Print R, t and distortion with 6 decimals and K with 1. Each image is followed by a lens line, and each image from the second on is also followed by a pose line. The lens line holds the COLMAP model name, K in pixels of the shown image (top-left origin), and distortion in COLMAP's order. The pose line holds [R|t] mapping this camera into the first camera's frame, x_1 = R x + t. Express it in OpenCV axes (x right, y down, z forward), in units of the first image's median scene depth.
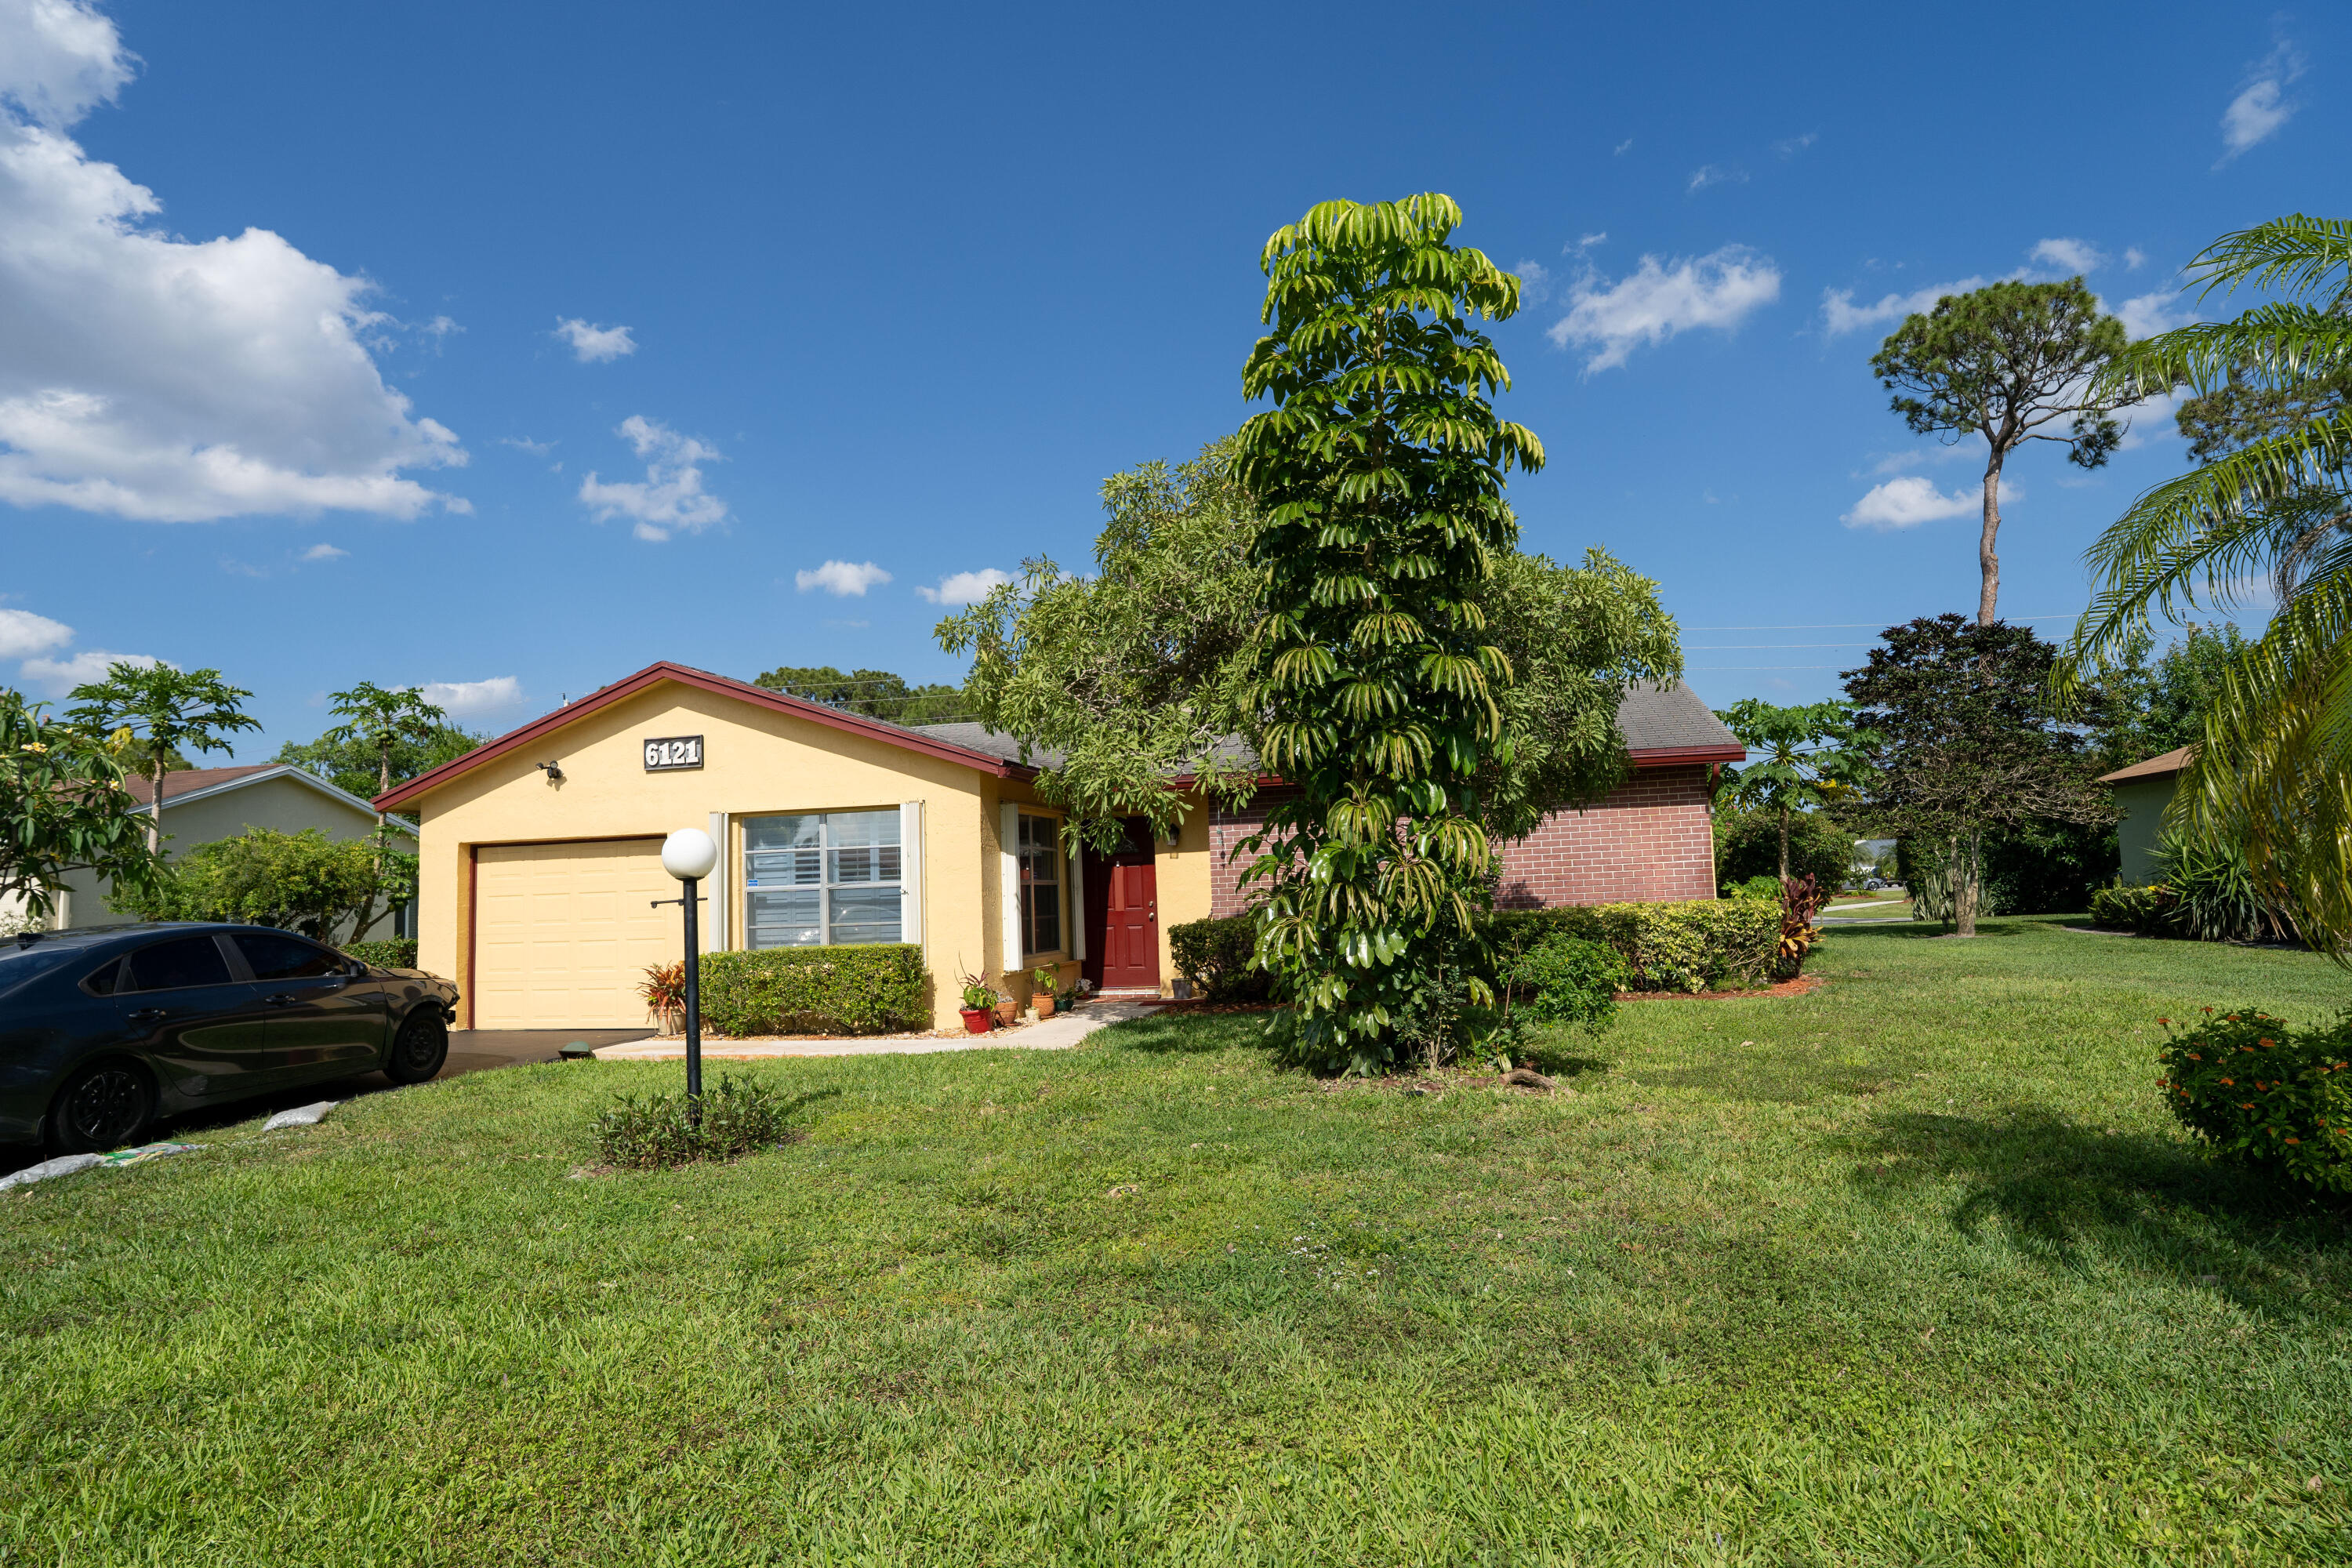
lens RADIAL K [[1378.6, 0, 1176.0], [0, 1378.6, 784.0], [0, 0, 1]] dist [-0.035657, -0.059853]
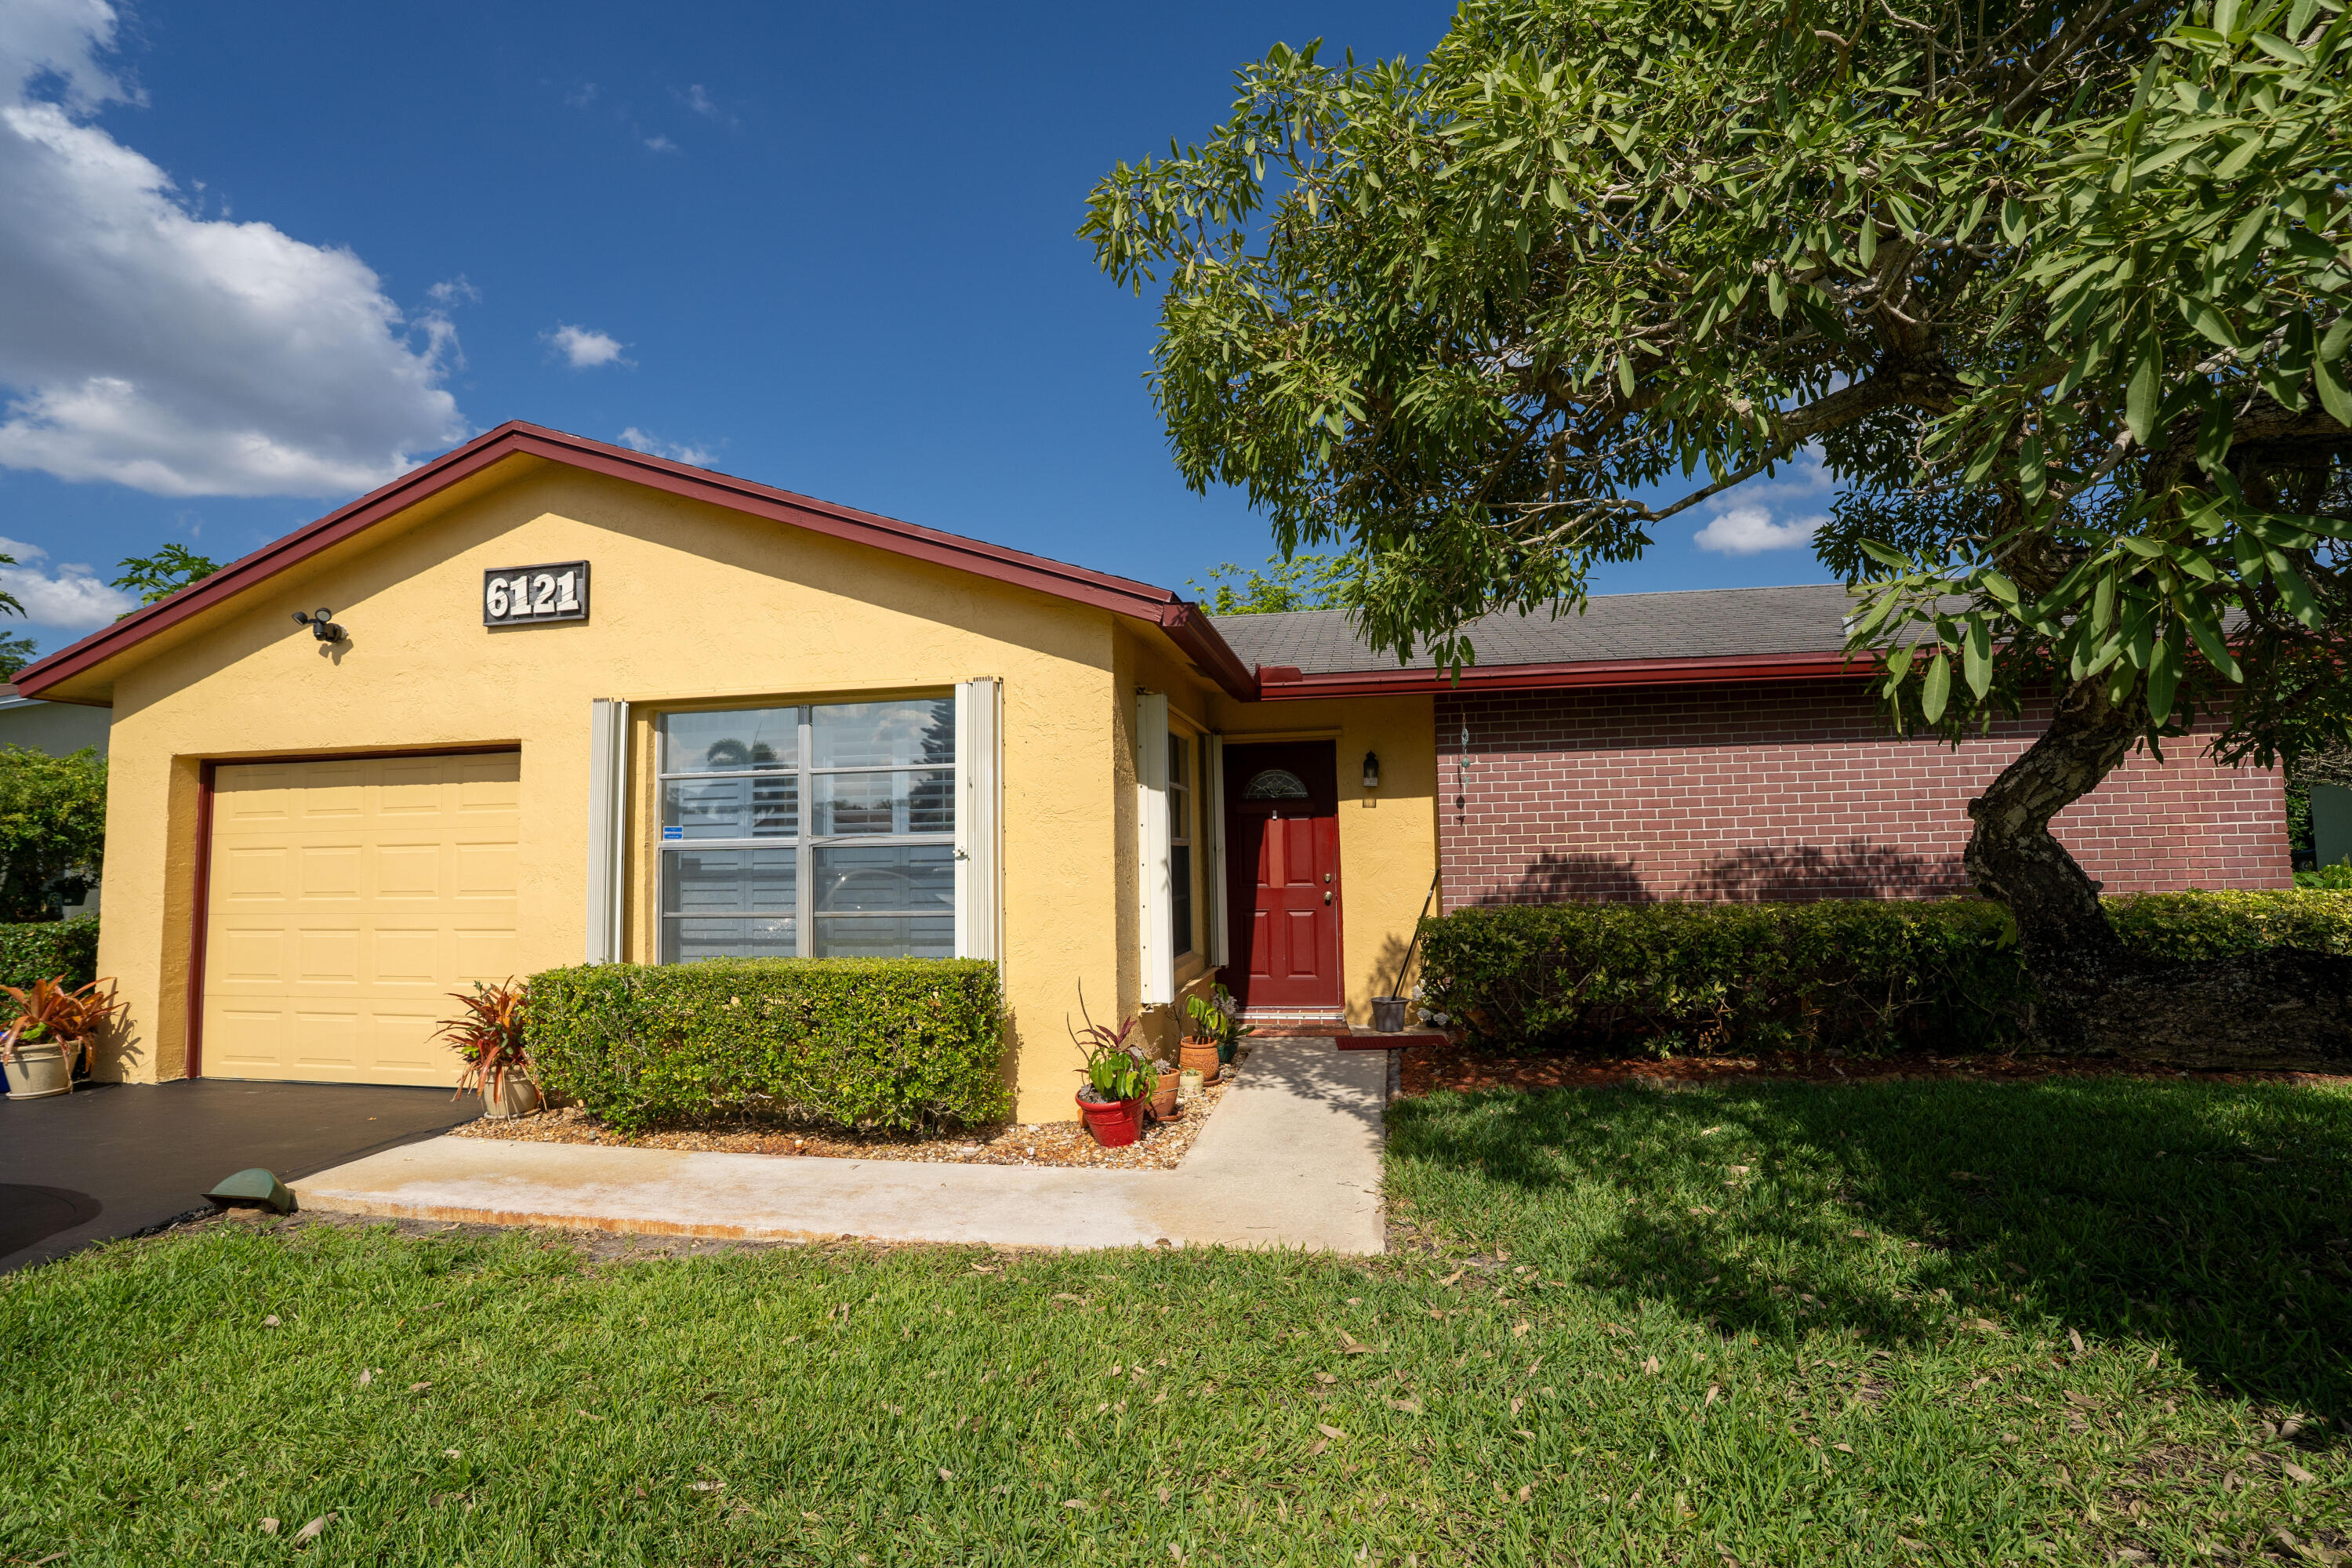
lens RADIAL K [[1087.8, 0, 1168.4], [0, 1087.8, 777.3], [0, 0, 1]] dist [-0.071013, 0.026040]
pose [[0.998149, 0.020499, 0.057262, -0.136662], [-0.021027, 0.999742, 0.008643, 0.041957], [-0.057070, -0.009831, 0.998322, 0.561762]]
